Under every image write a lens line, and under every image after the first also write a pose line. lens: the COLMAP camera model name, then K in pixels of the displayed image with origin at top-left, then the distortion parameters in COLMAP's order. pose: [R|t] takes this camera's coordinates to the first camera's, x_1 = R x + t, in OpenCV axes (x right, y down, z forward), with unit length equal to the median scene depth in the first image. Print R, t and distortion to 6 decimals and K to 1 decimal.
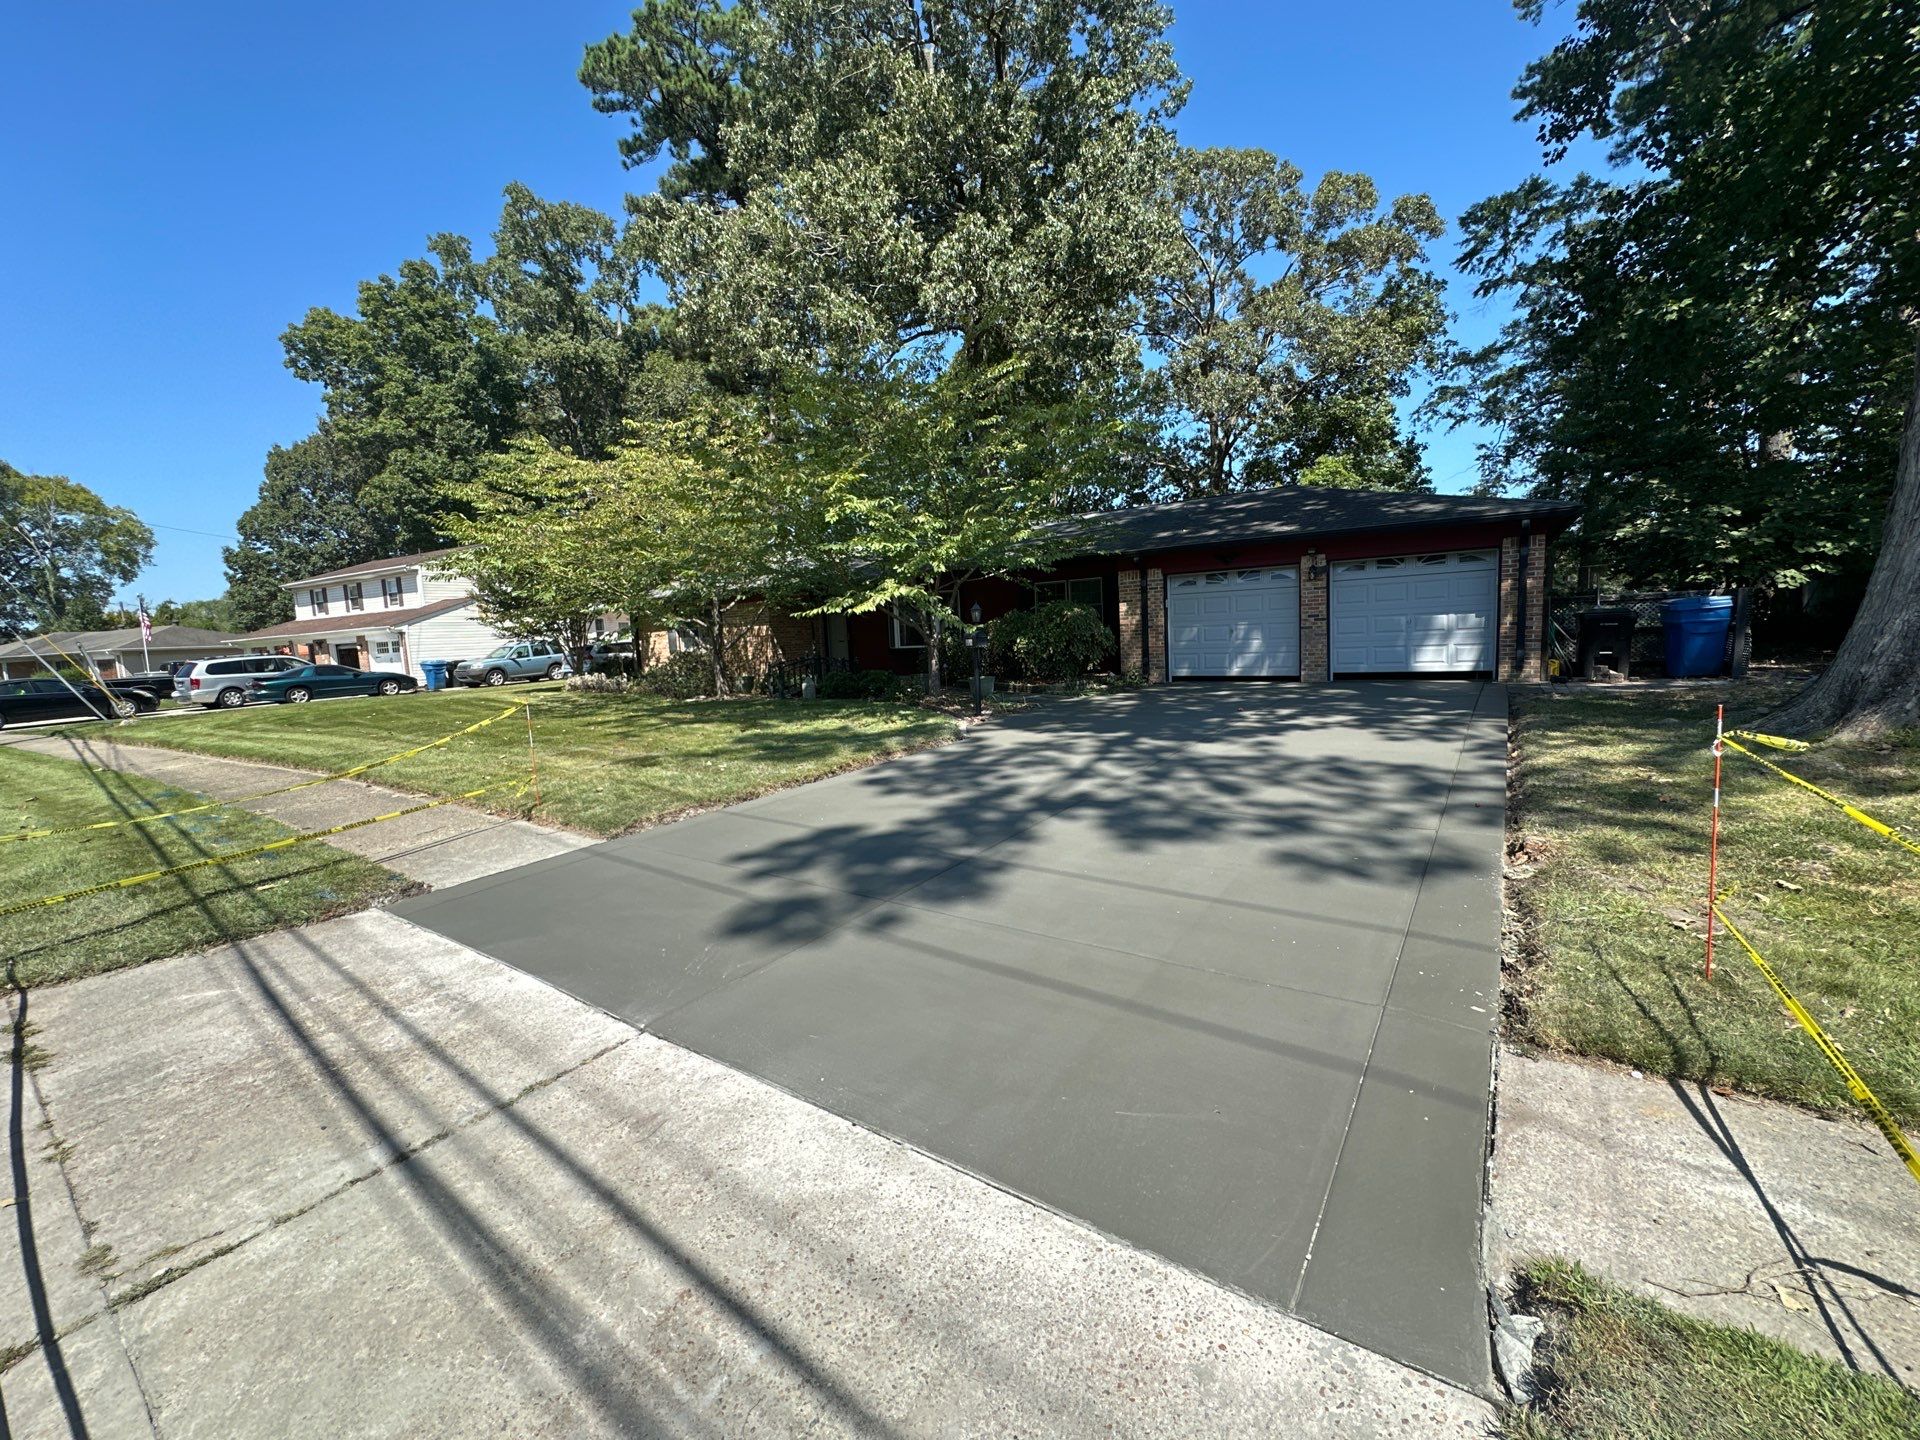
lens RADIAL K [[768.3, 0, 958.8], [0, 768.3, 716.8], [0, 0, 1]] dist [-0.005176, 0.000931]
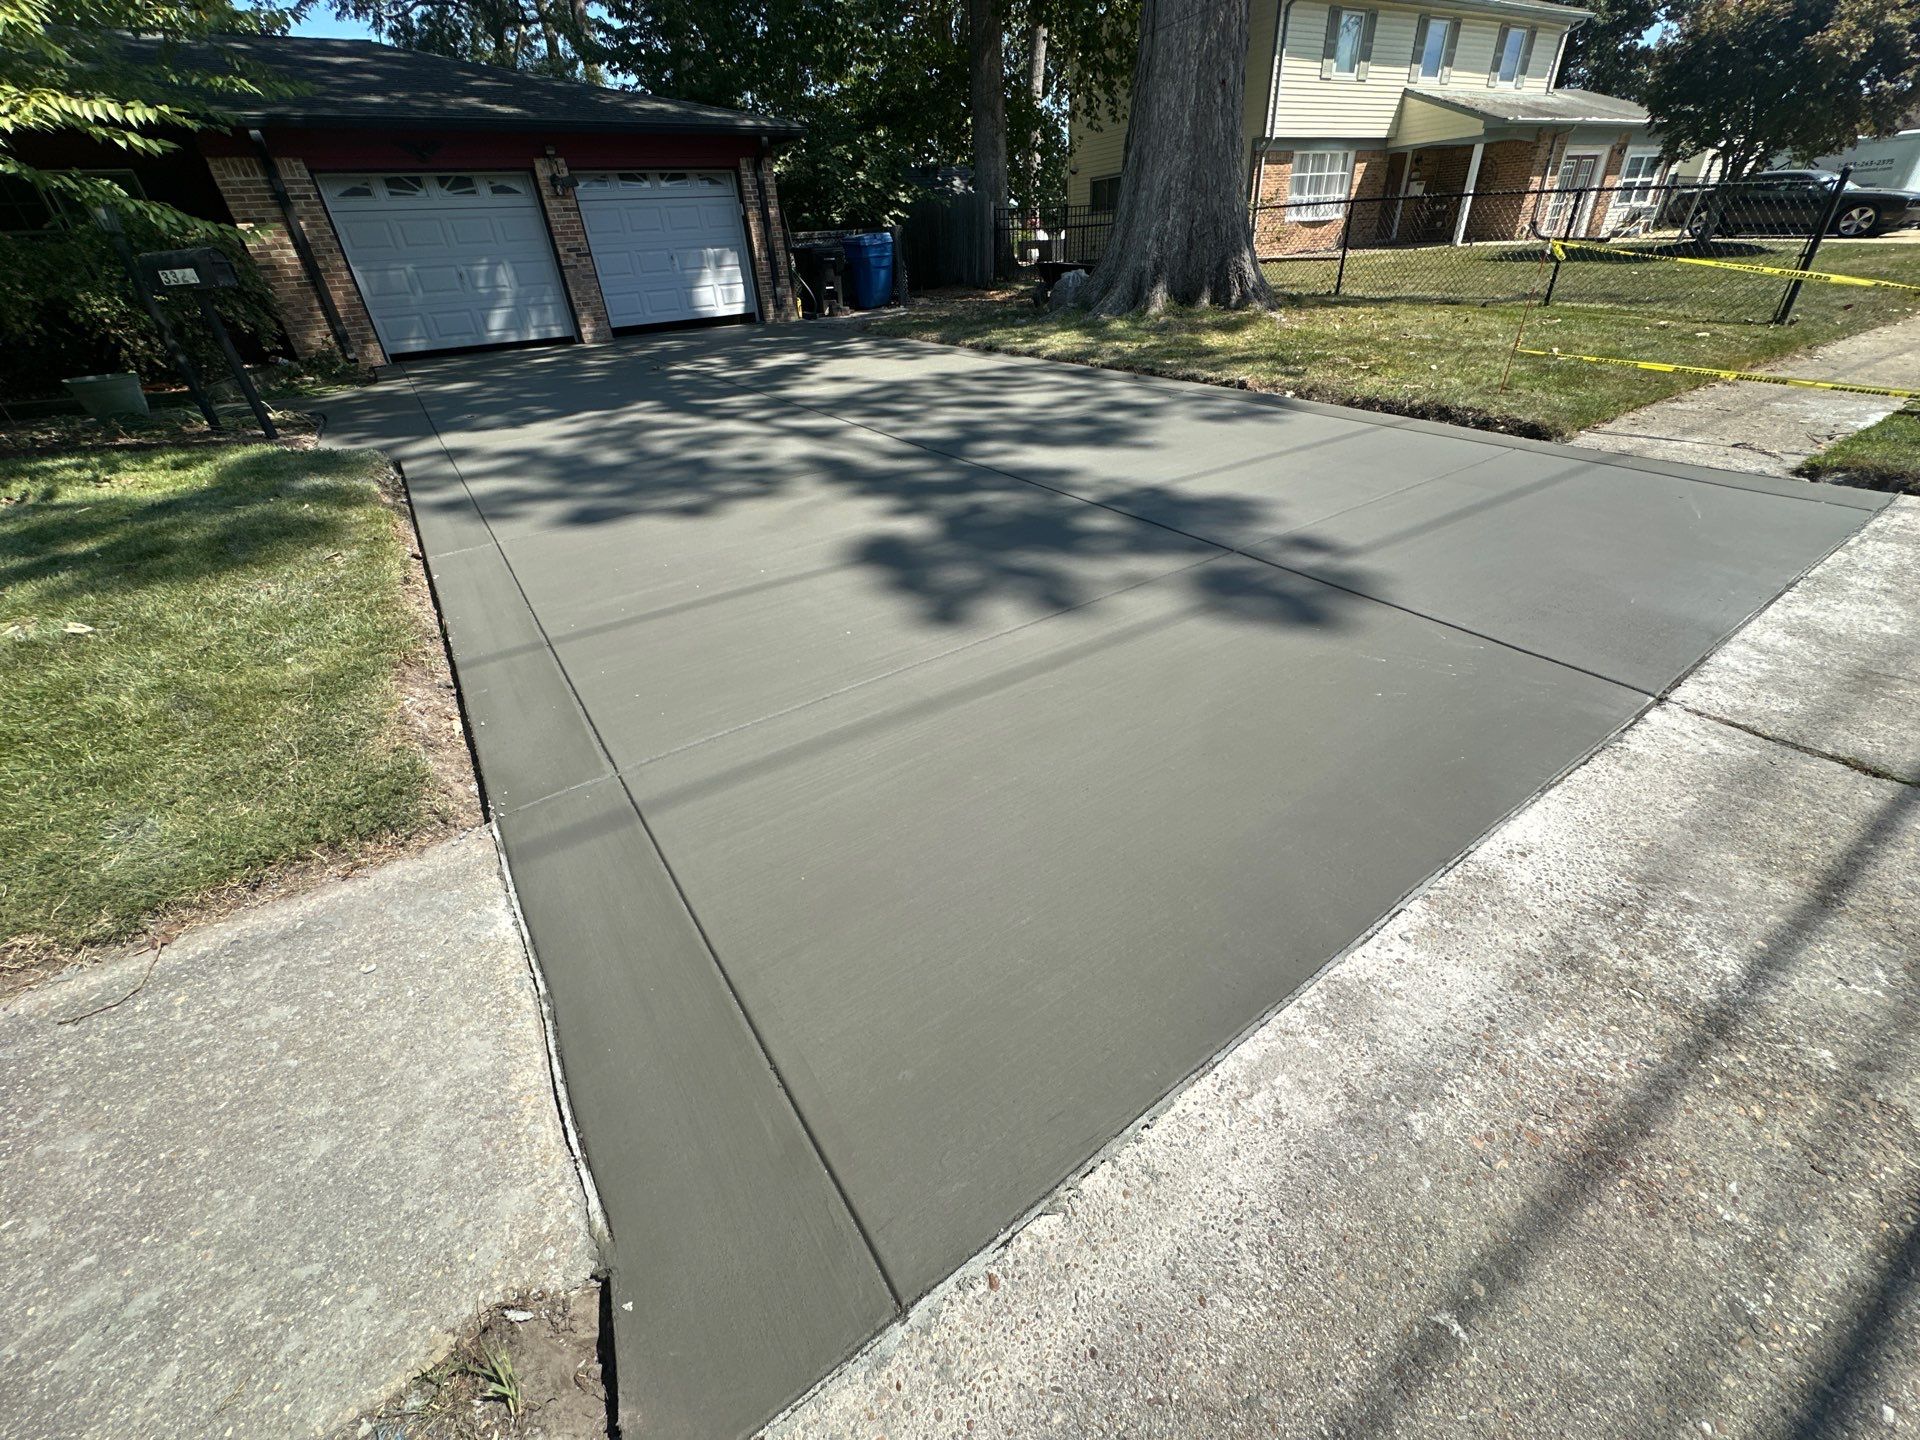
lens RADIAL K [[768.3, 0, 963.5], [0, 768.3, 717.5], [0, 0, 1]] dist [-0.005176, 0.000931]
pose [[0.337966, -0.467039, 0.817101, -0.341505], [0.145042, 0.883661, 0.445091, 0.003908], [-0.929915, -0.031912, 0.366388, 0.375490]]
